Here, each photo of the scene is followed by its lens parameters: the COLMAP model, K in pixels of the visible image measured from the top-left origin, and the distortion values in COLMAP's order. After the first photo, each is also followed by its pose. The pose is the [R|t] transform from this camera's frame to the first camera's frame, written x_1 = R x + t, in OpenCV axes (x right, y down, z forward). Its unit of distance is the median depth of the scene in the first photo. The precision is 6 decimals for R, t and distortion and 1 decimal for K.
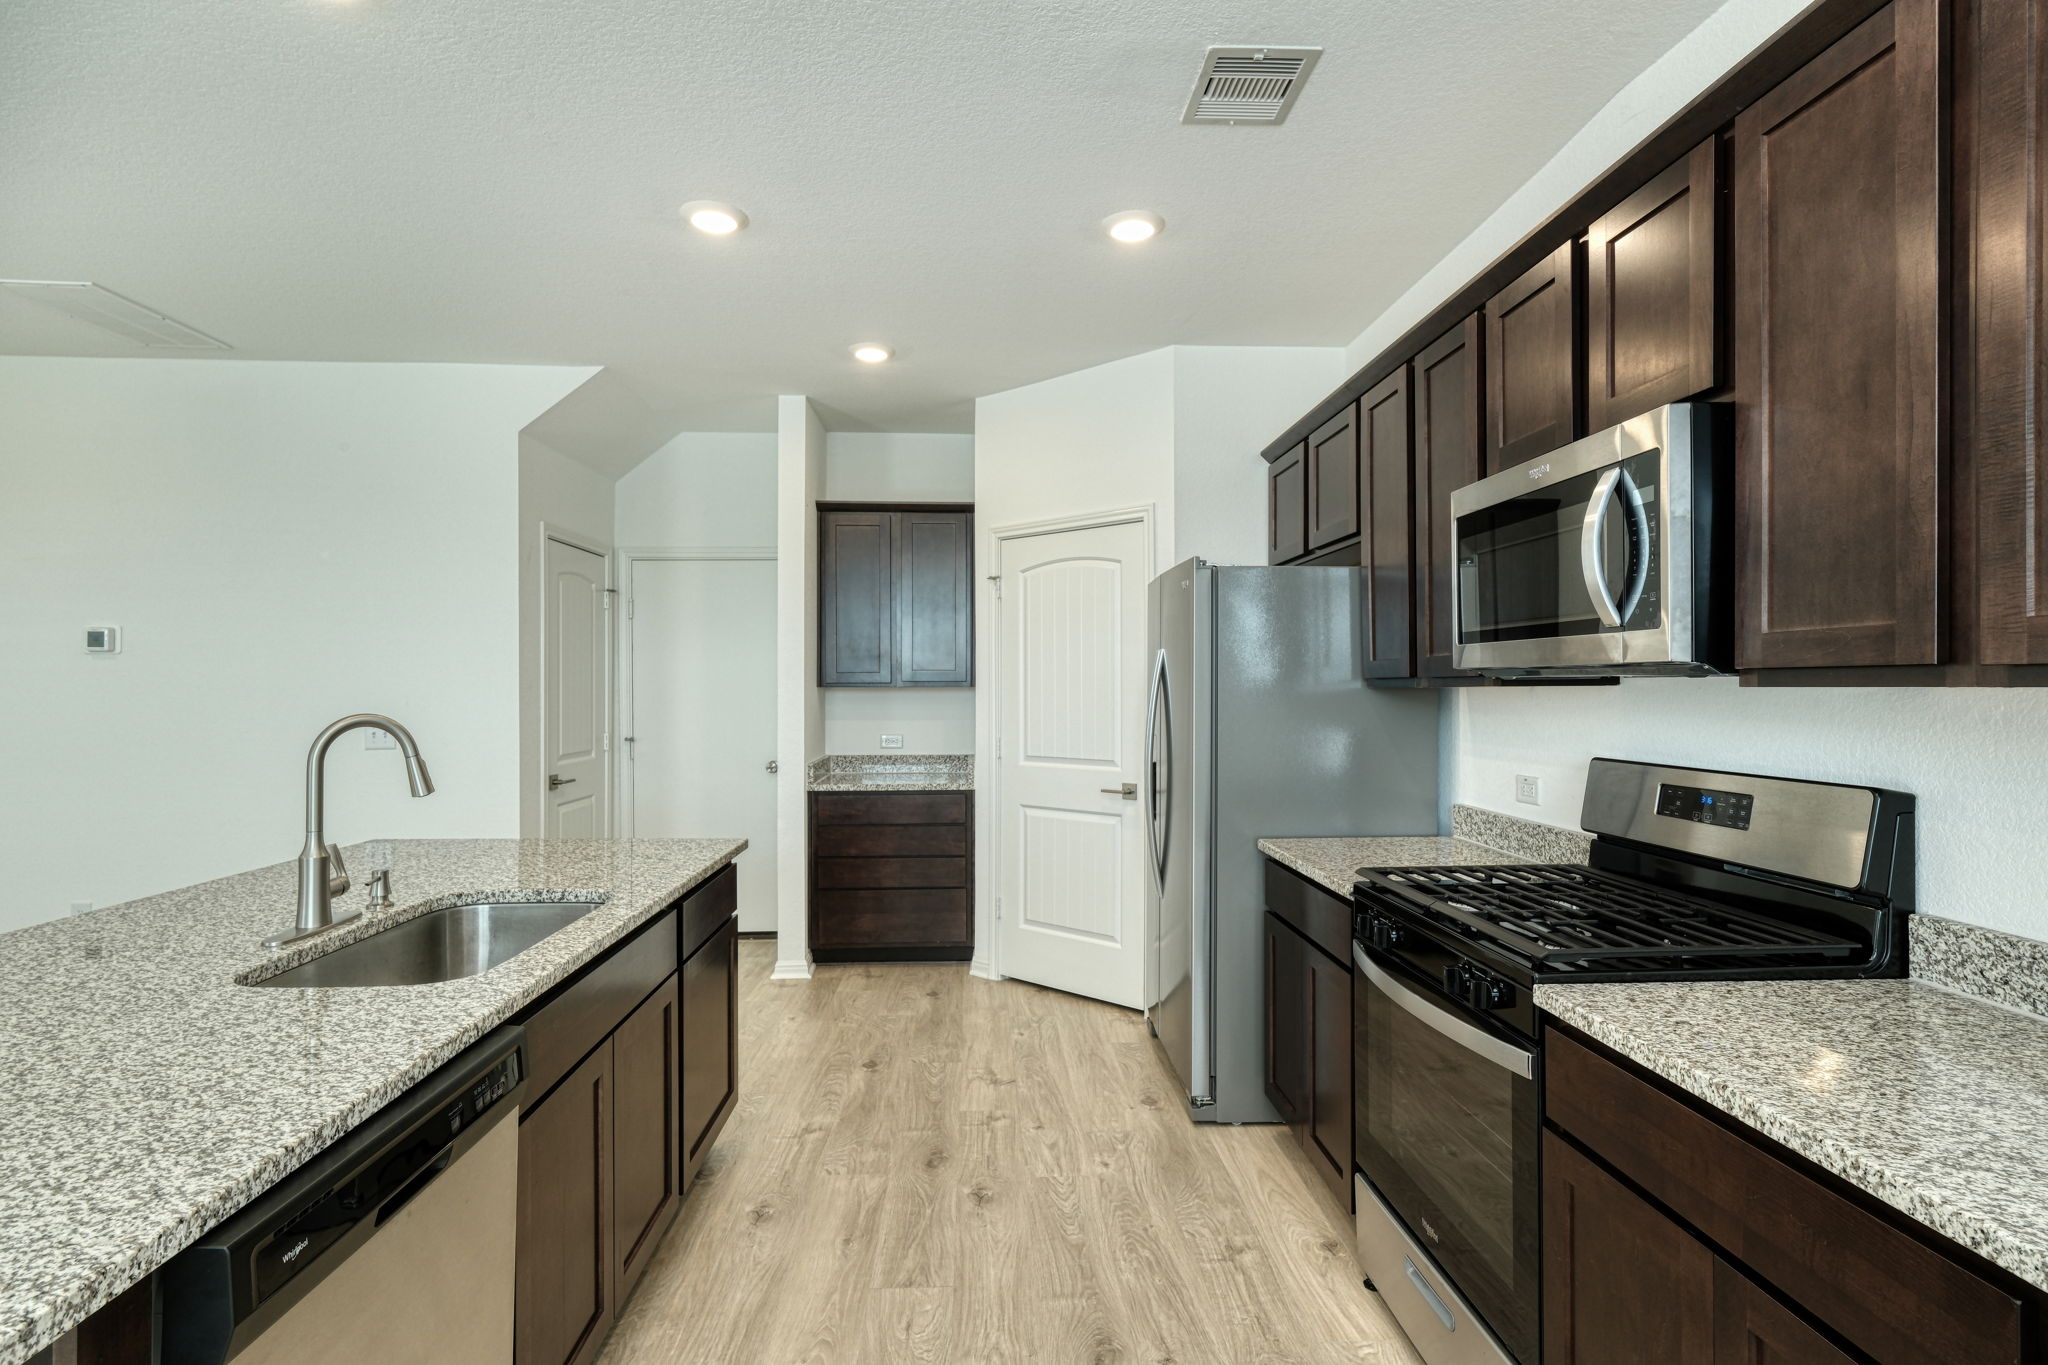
lens RADIAL K [[1018.9, 0, 1024.0], [0, 1018.9, 682.5], [0, 0, 1]] dist [0.012843, -0.000678]
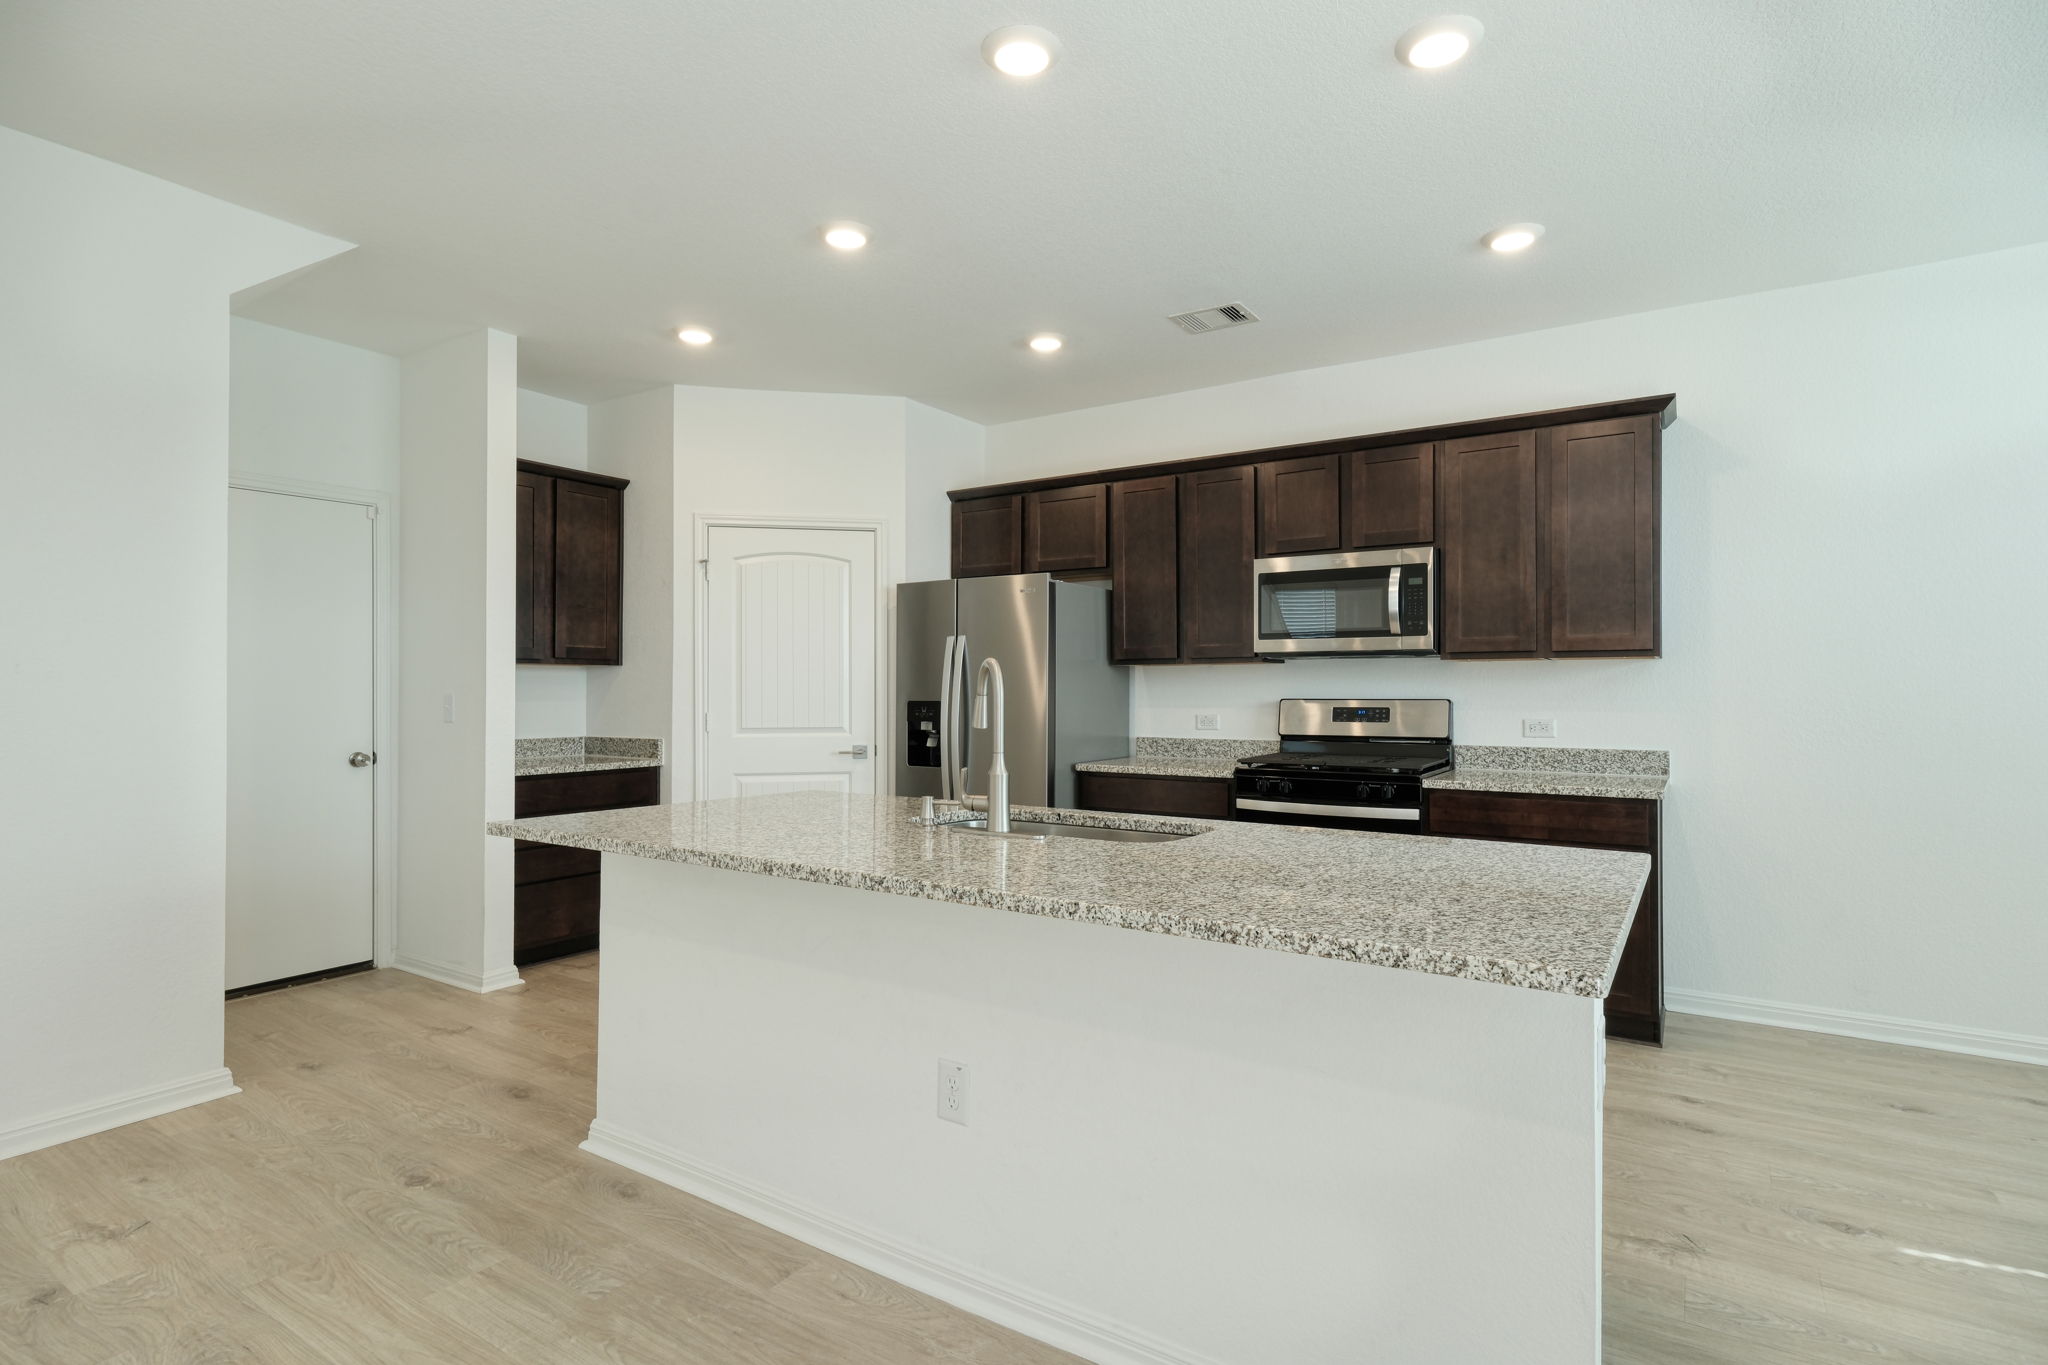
lens RADIAL K [[1018.9, 0, 1024.0], [0, 1018.9, 682.5], [0, 0, 1]] dist [0.012843, -0.000678]
pose [[0.594023, 0.009715, 0.804390, -1.167914], [-0.004729, 0.999952, -0.008584, 0.051862], [-0.804434, 0.001295, 0.594040, 0.185755]]
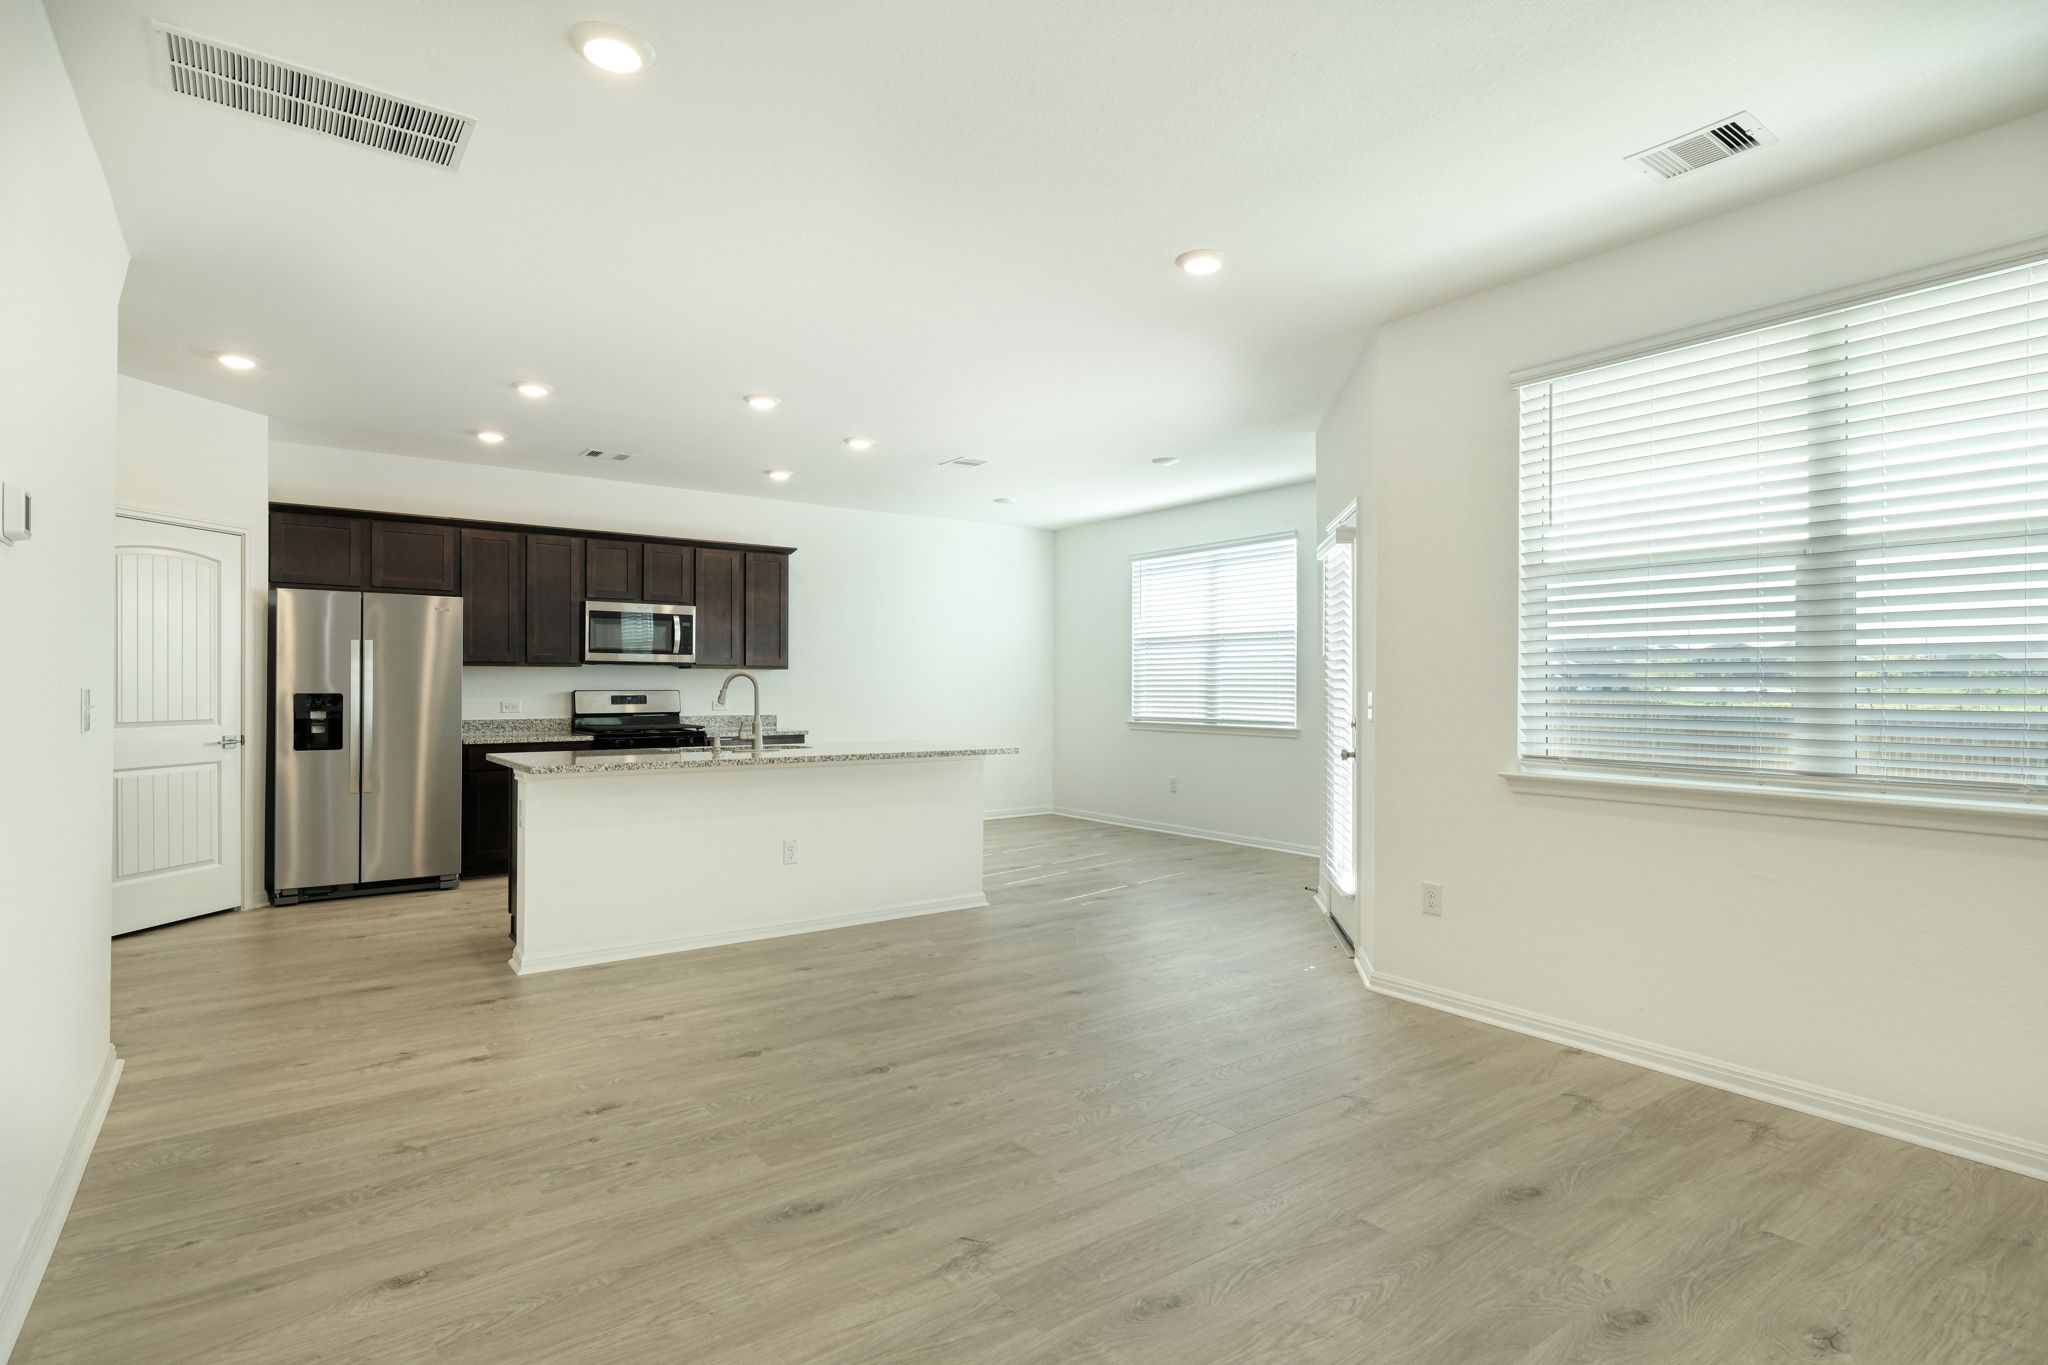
lens RADIAL K [[1018.9, 0, 1024.0], [0, 1018.9, 682.5], [0, 0, 1]] dist [0.012843, -0.000678]
pose [[-0.546522, 0.000796, 0.837444, -2.363295], [-0.006157, 0.999969, -0.004968, 0.048745], [-0.837422, -0.007871, -0.546500, 1.334457]]
